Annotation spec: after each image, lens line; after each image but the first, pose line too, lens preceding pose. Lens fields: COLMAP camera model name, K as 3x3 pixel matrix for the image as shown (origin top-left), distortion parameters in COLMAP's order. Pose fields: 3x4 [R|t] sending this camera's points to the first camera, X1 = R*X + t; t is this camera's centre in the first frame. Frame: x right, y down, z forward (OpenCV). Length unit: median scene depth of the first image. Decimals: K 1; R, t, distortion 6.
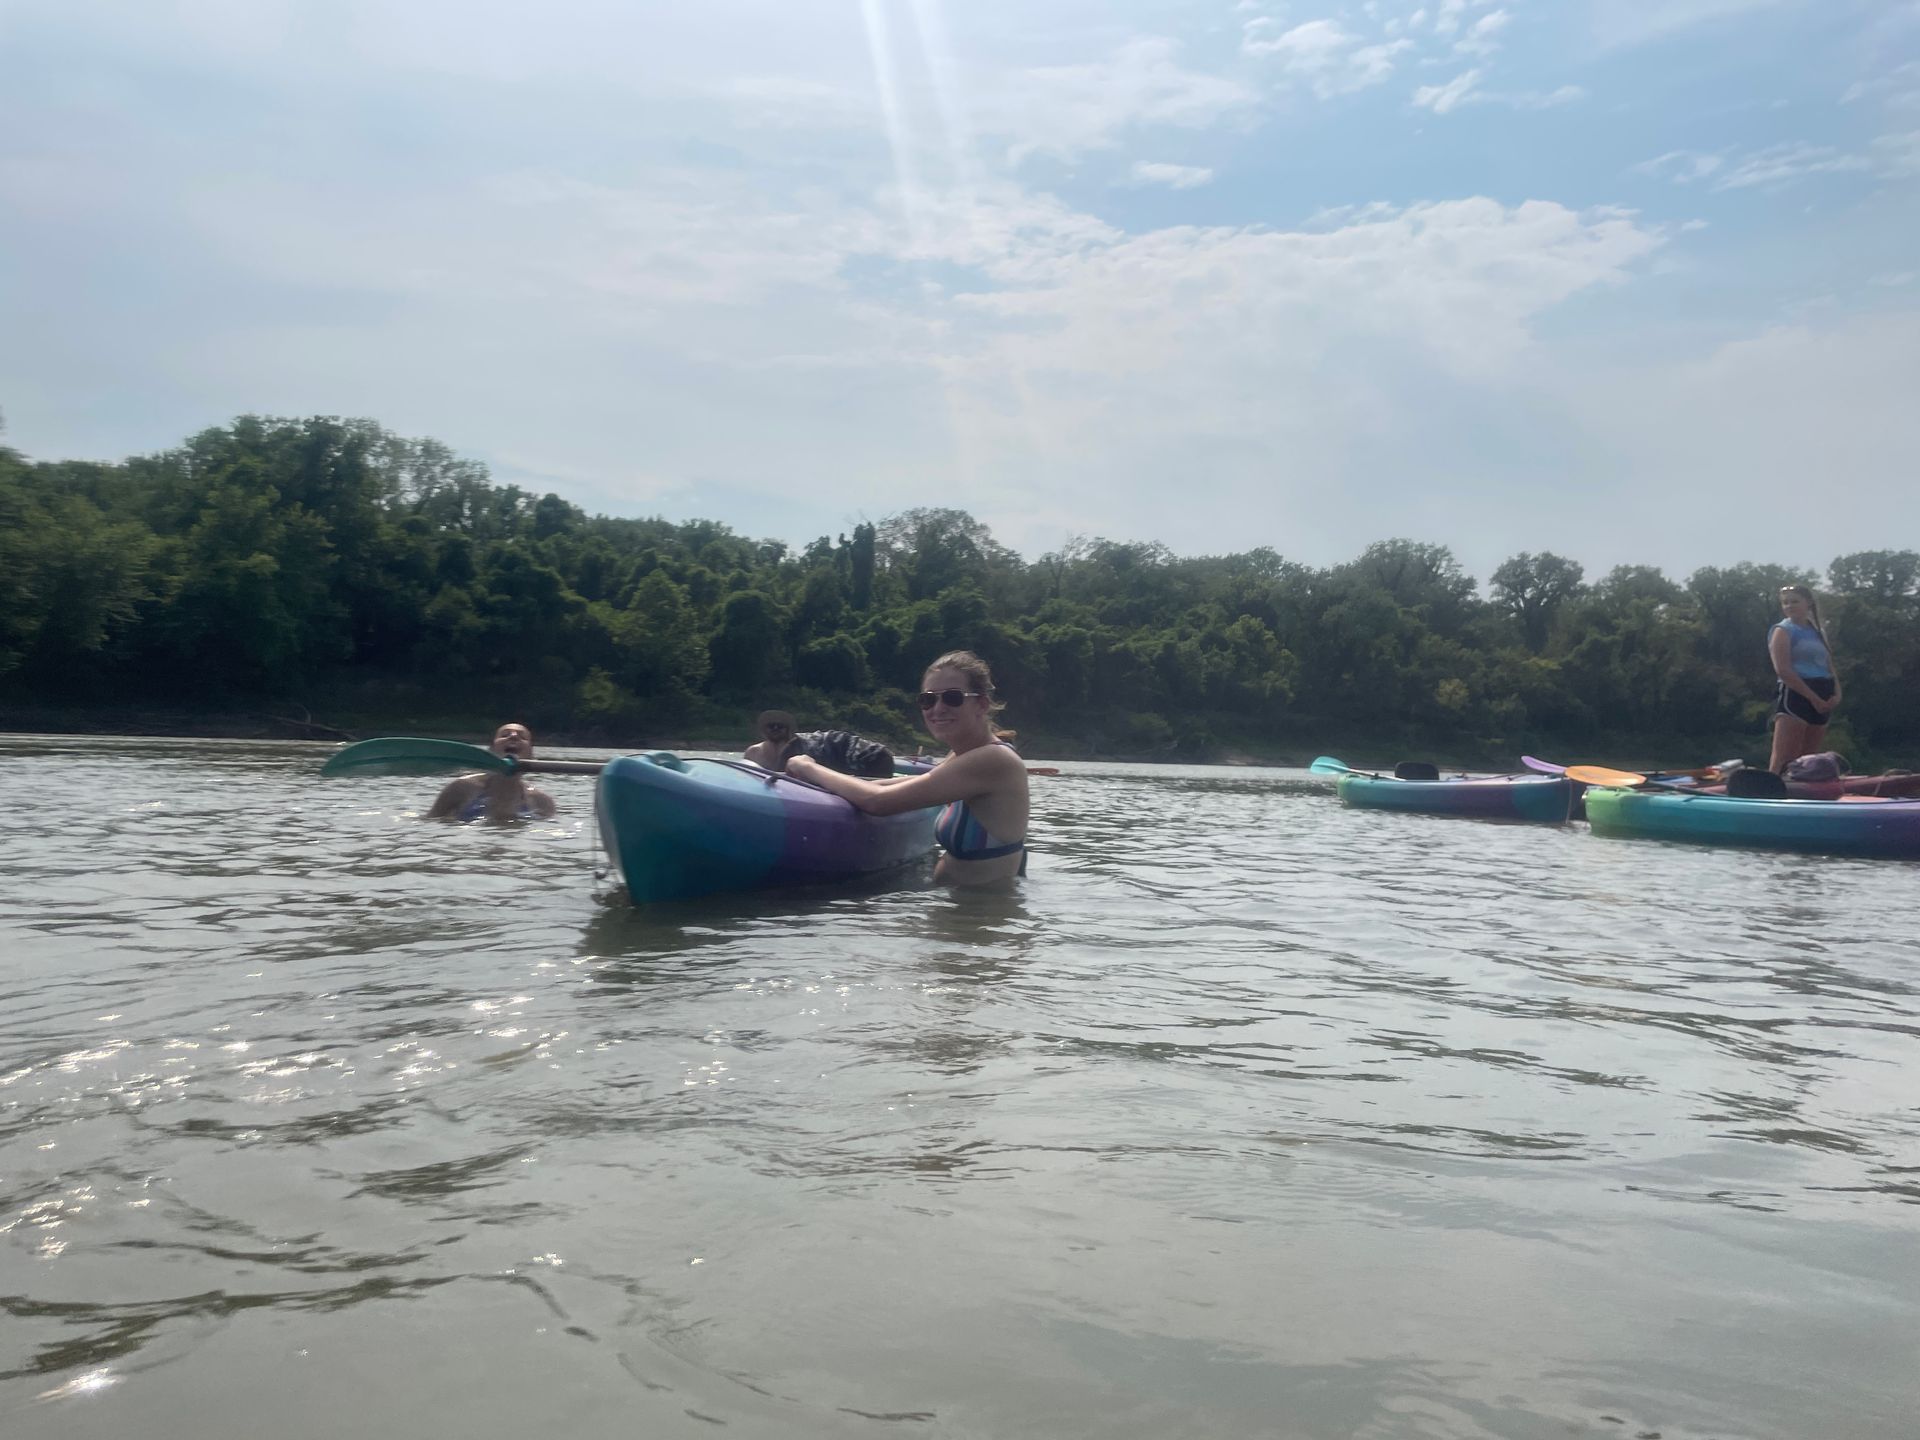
lens RADIAL K [[1497.6, 0, 960.0], [0, 1497.6, 720.0], [0, 0, 1]] dist [0.087536, -0.122798]
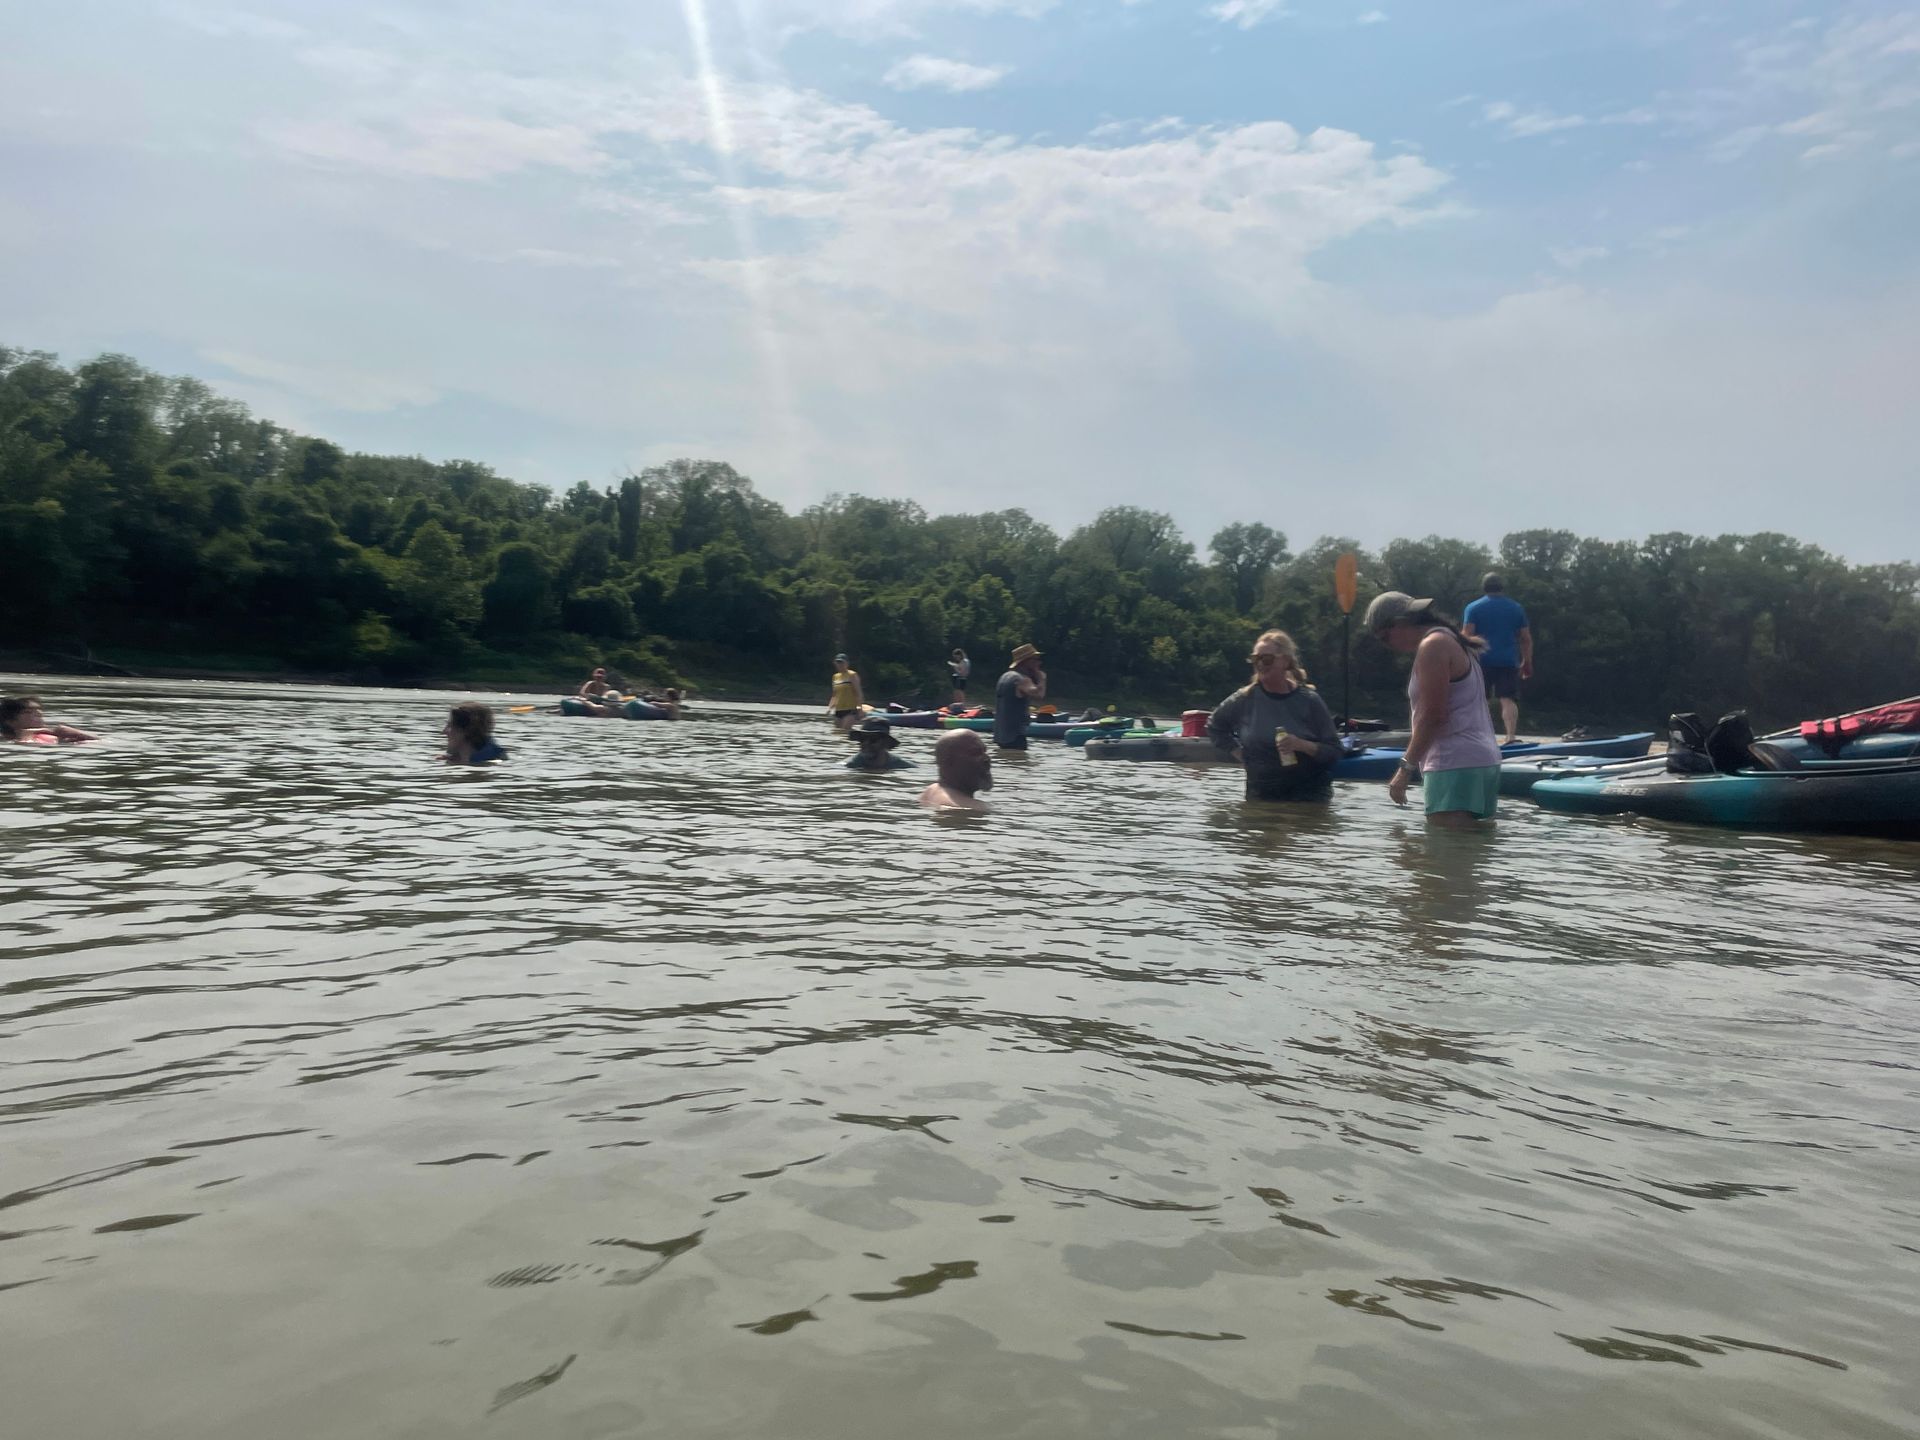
lens RADIAL K [[1618.2, 0, 960.0], [0, 1618.2, 720.0], [0, 0, 1]] dist [0.099321, -0.140360]
pose [[0.990183, 0.011076, 0.139339, 0.007654], [-0.015825, 0.999329, 0.033026, -0.002480], [-0.138880, -0.034907, 0.989694, -0.171243]]
